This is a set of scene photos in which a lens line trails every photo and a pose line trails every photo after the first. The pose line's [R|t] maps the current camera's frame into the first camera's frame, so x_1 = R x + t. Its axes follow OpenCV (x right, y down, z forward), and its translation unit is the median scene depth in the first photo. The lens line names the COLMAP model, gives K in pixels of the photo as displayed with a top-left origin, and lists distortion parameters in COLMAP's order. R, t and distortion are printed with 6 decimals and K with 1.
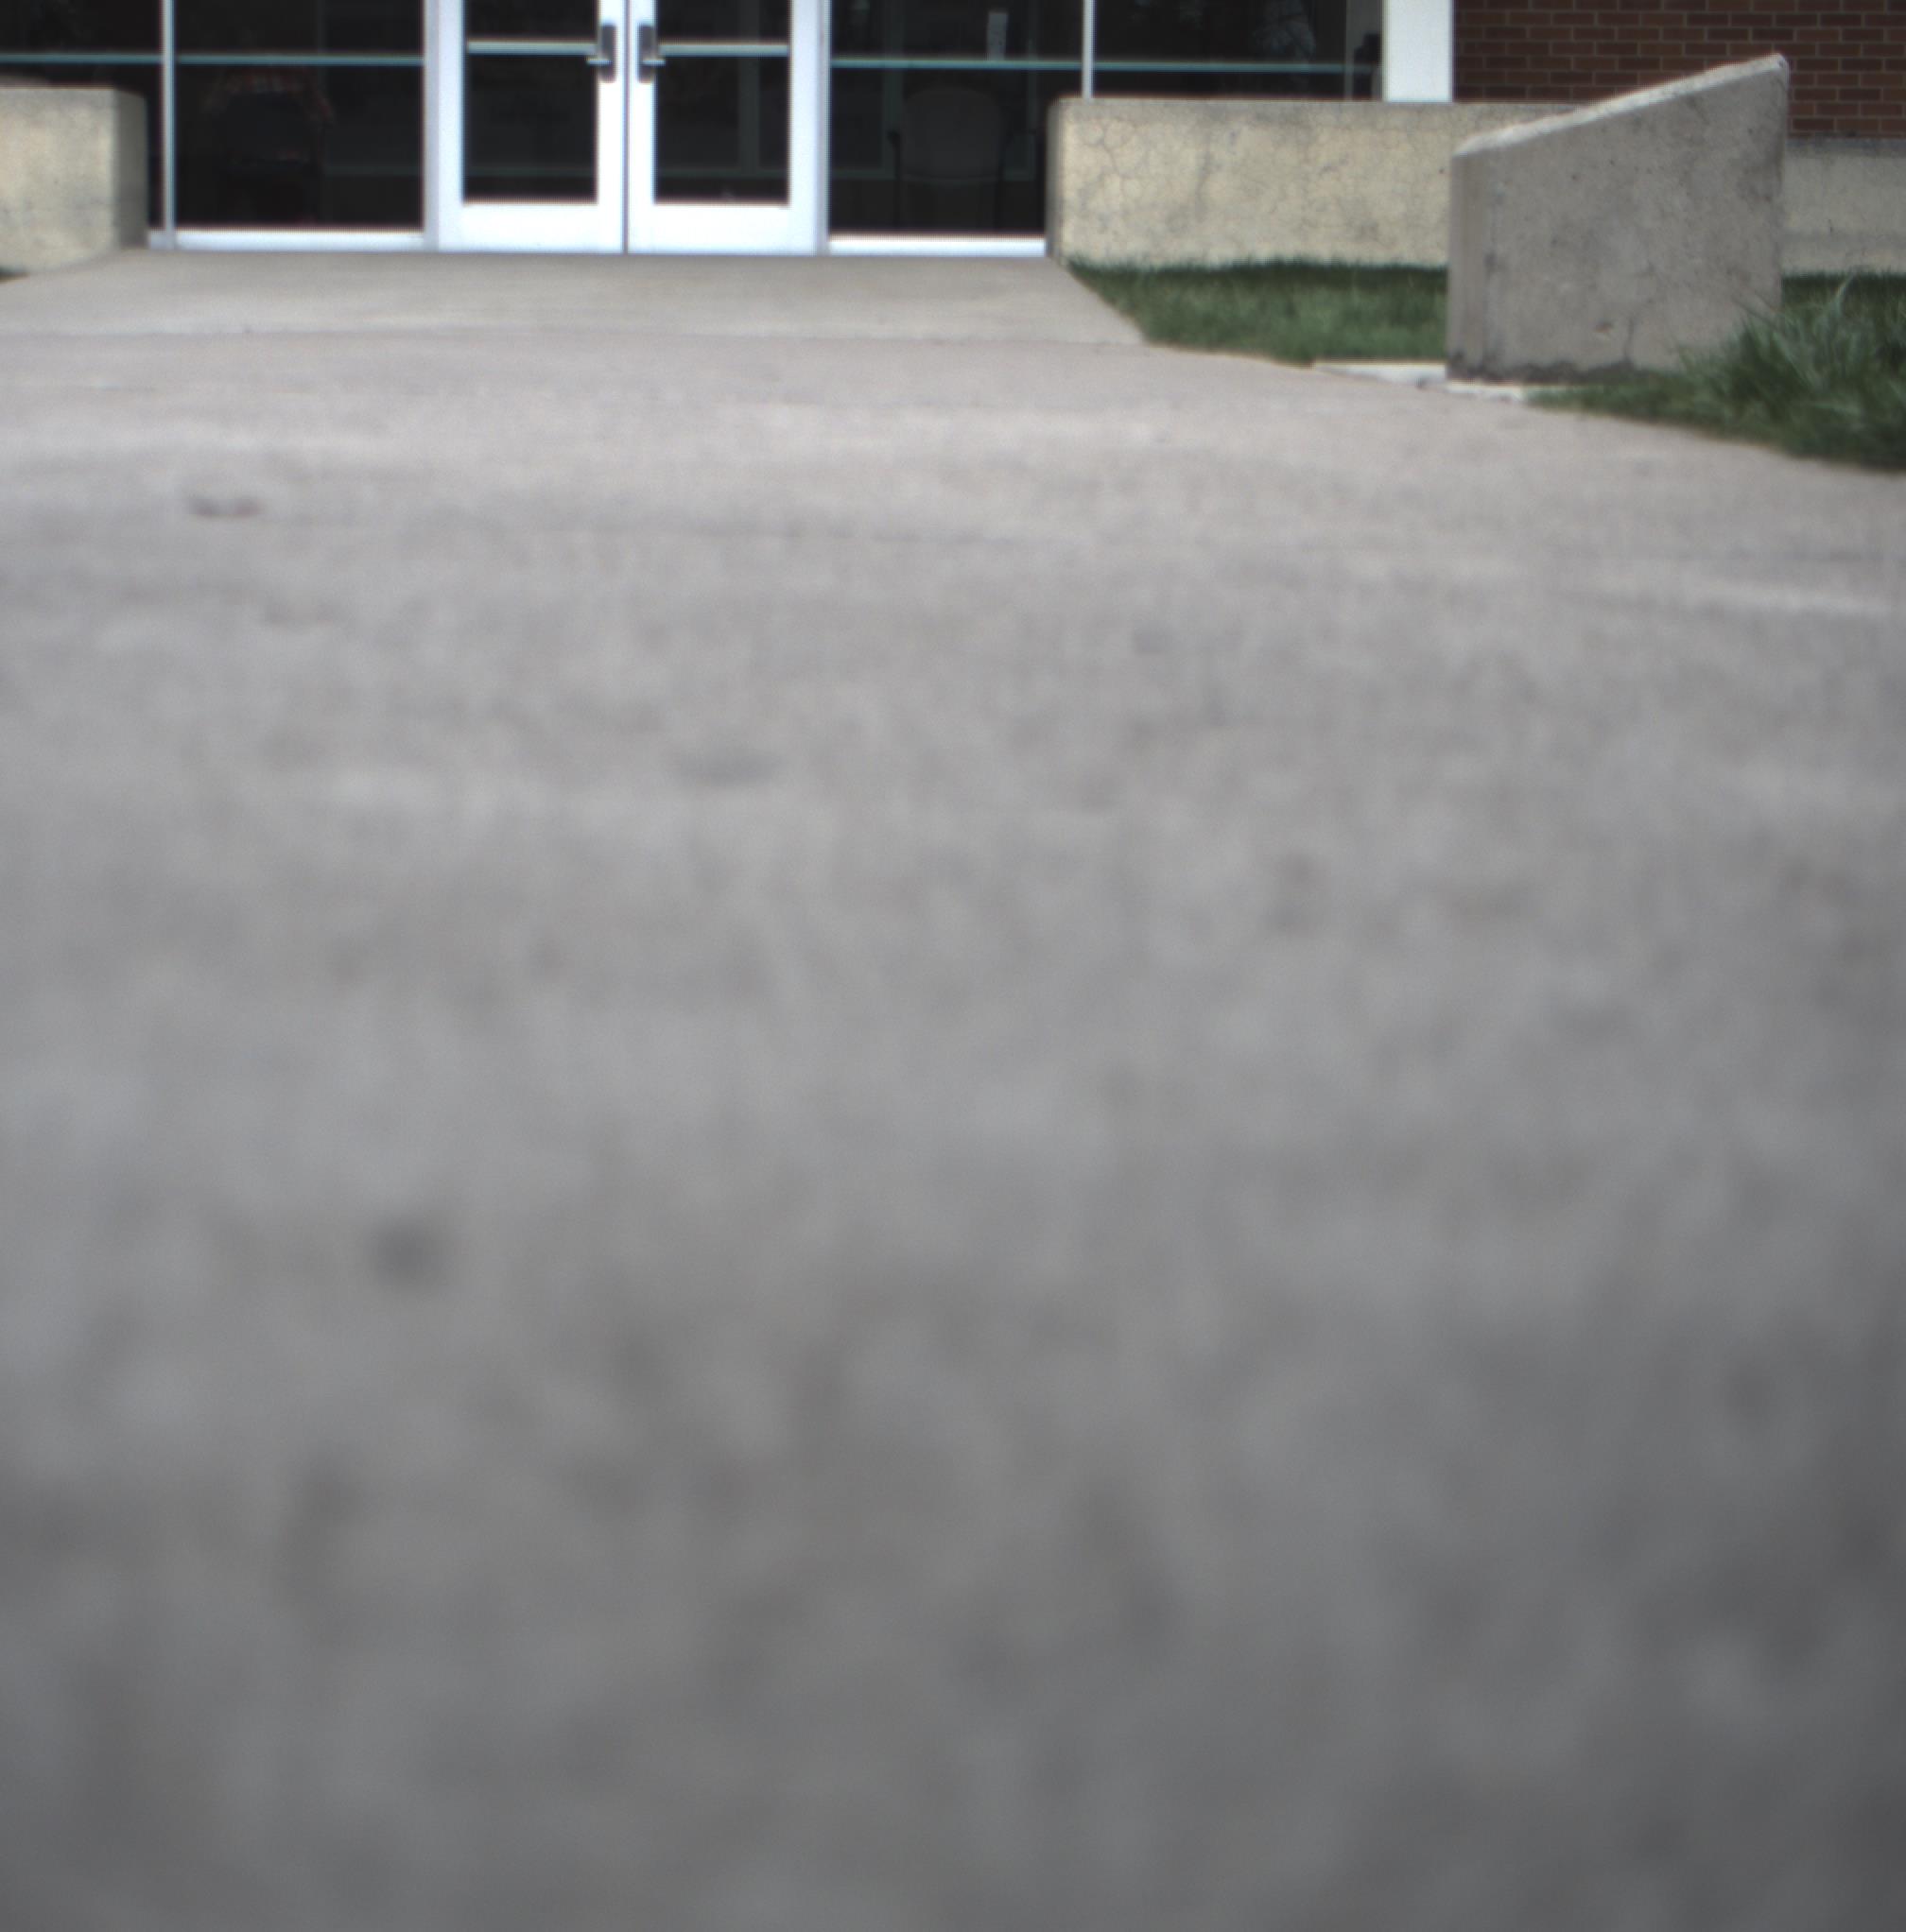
lens RADIAL K [[7451.2, 0, 955.9], [0, 7451.2, 948.6], [0, 0, 1]] dist [0.088306, 0.000000]
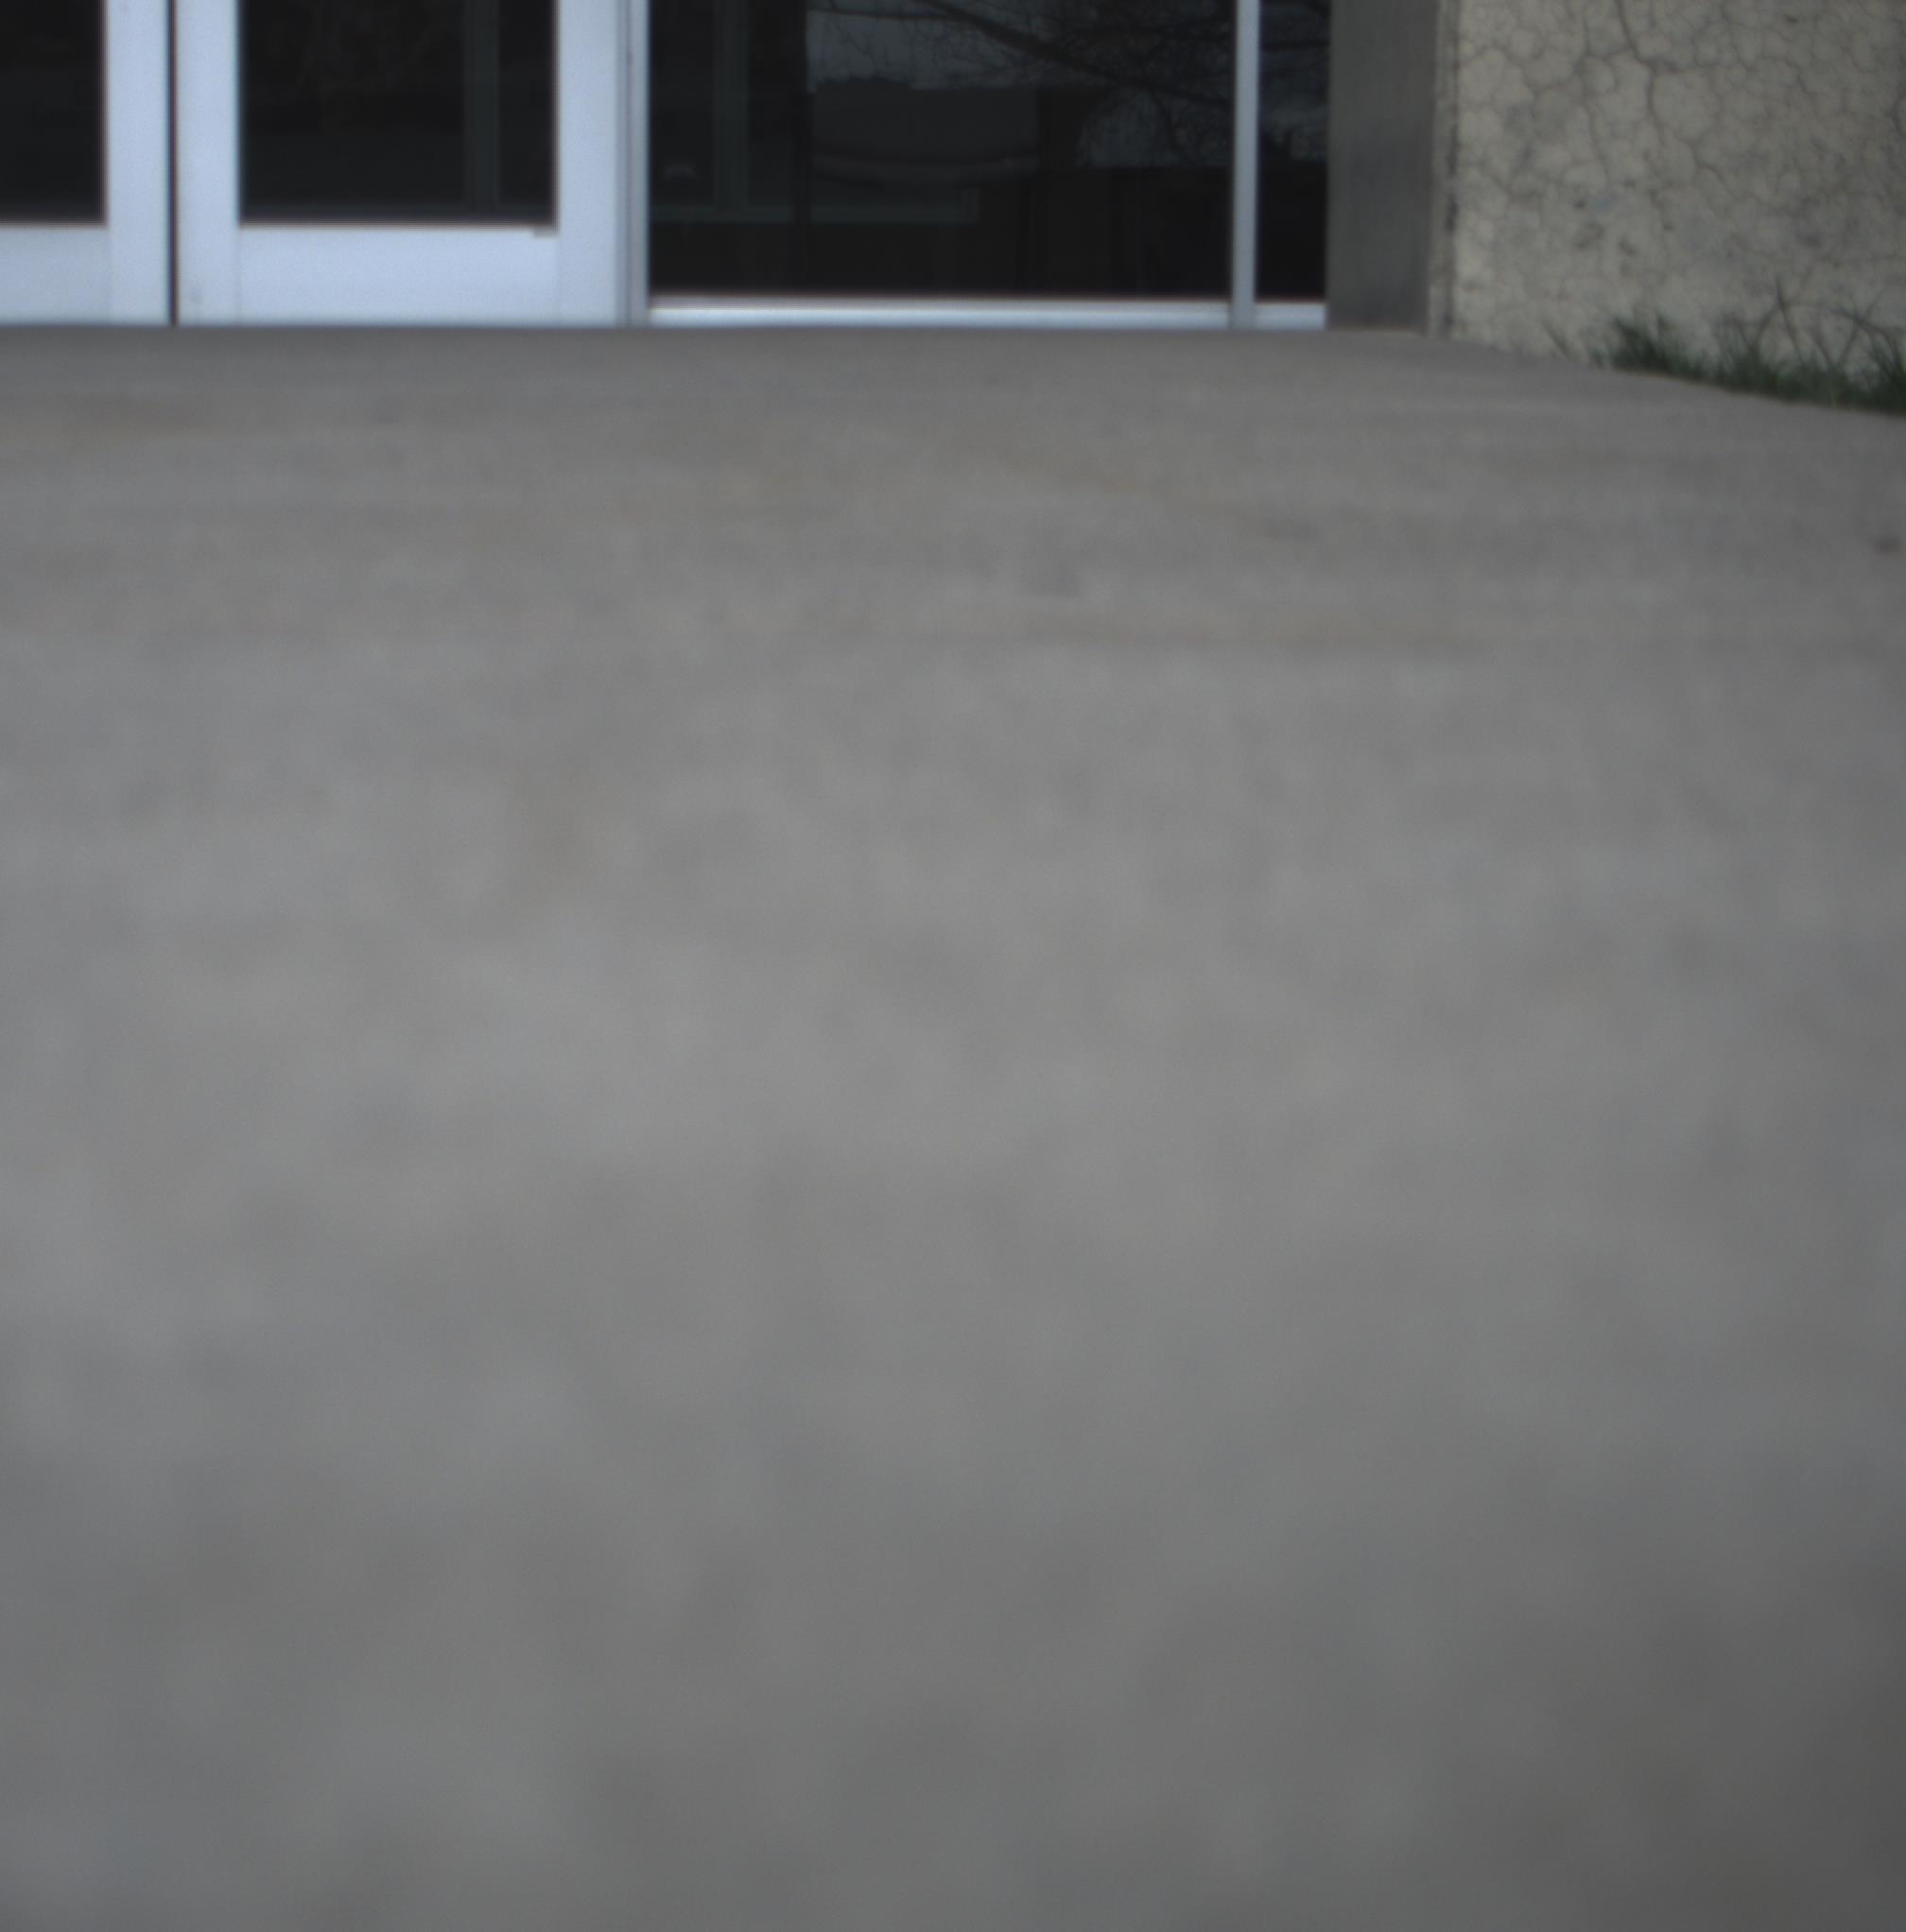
lens RADIAL K [[7451.2, 0, 957.6], [0, 7451.2, 965.1], [0, 0, 1]] dist [0.088306, 0.000000]
pose [[0.999467, -0.004555, 0.032324, -0.016316], [0.004946, 0.999915, -0.012038, -0.062847], [-0.032267, 0.012191, 0.999405, 0.693067]]
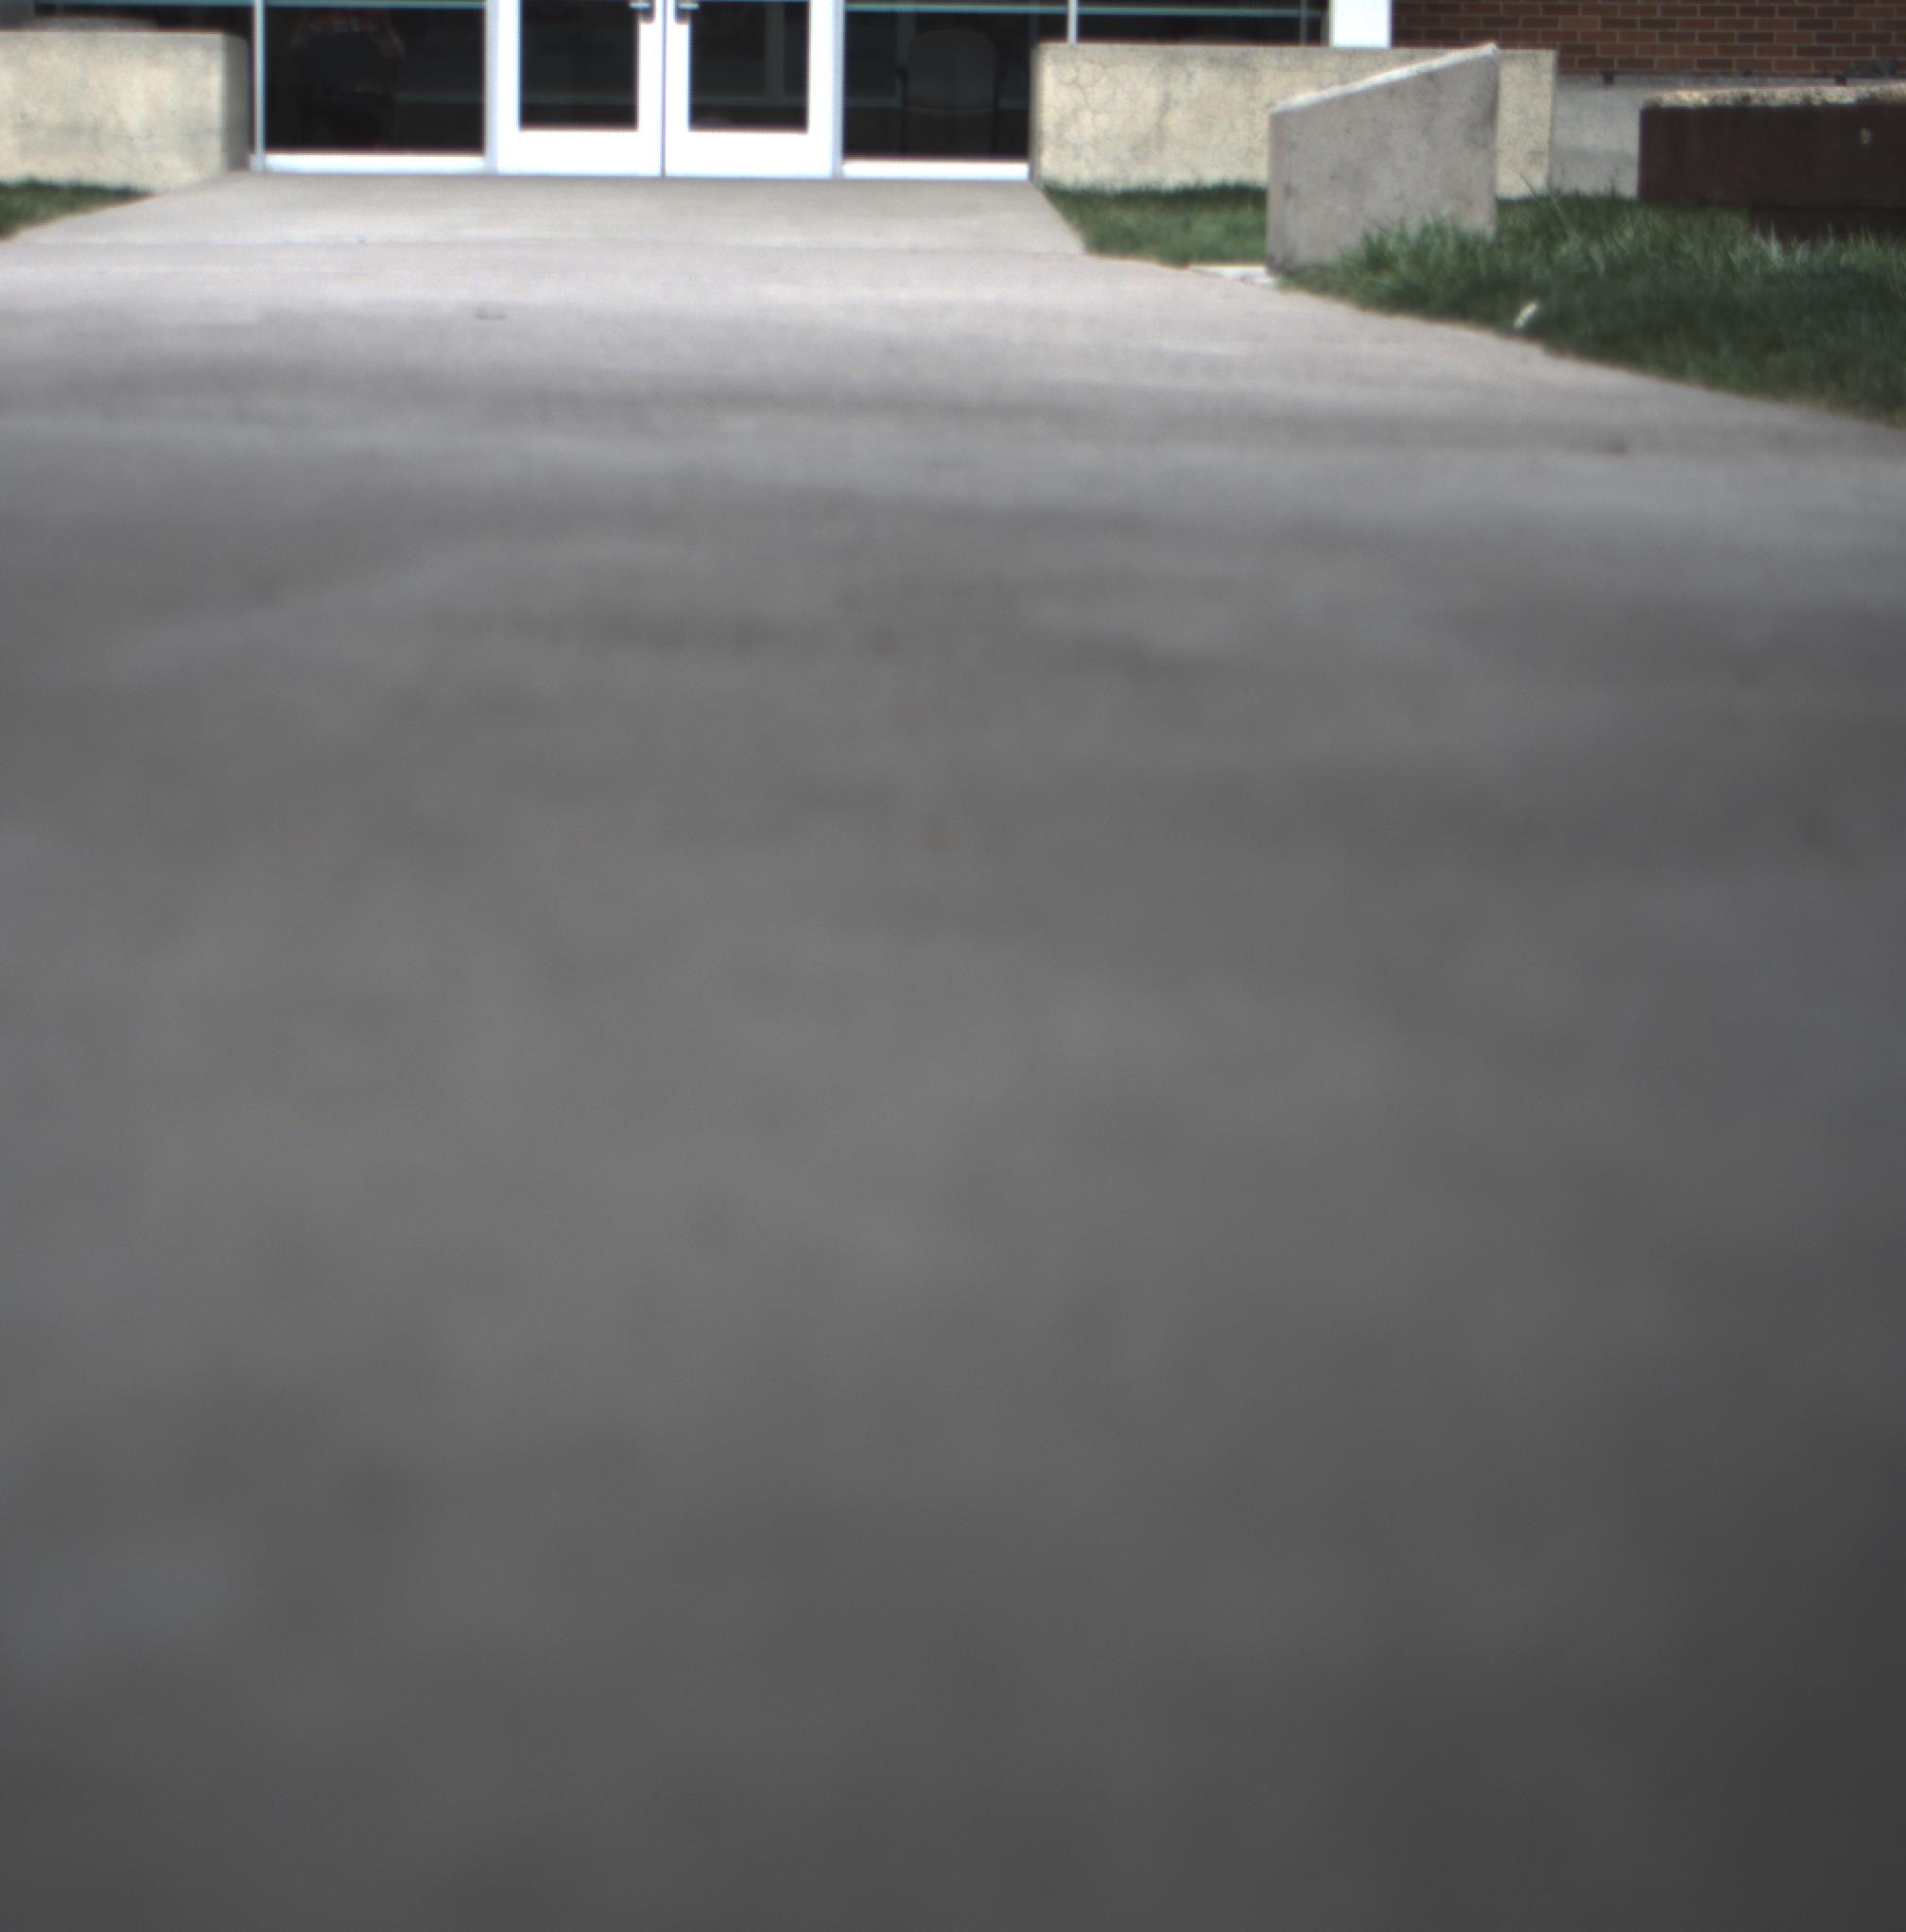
lens RADIAL K [[7451.2, 0, 950.1], [0, 7451.2, 974.2], [0, 0, 1]] dist [0.088306, 0.000000]
pose [[0.999984, 0.003023, -0.004809, 0.006046], [-0.002955, 0.999894, 0.014232, 0.014118], [0.004852, -0.014217, 0.999887, -0.160849]]
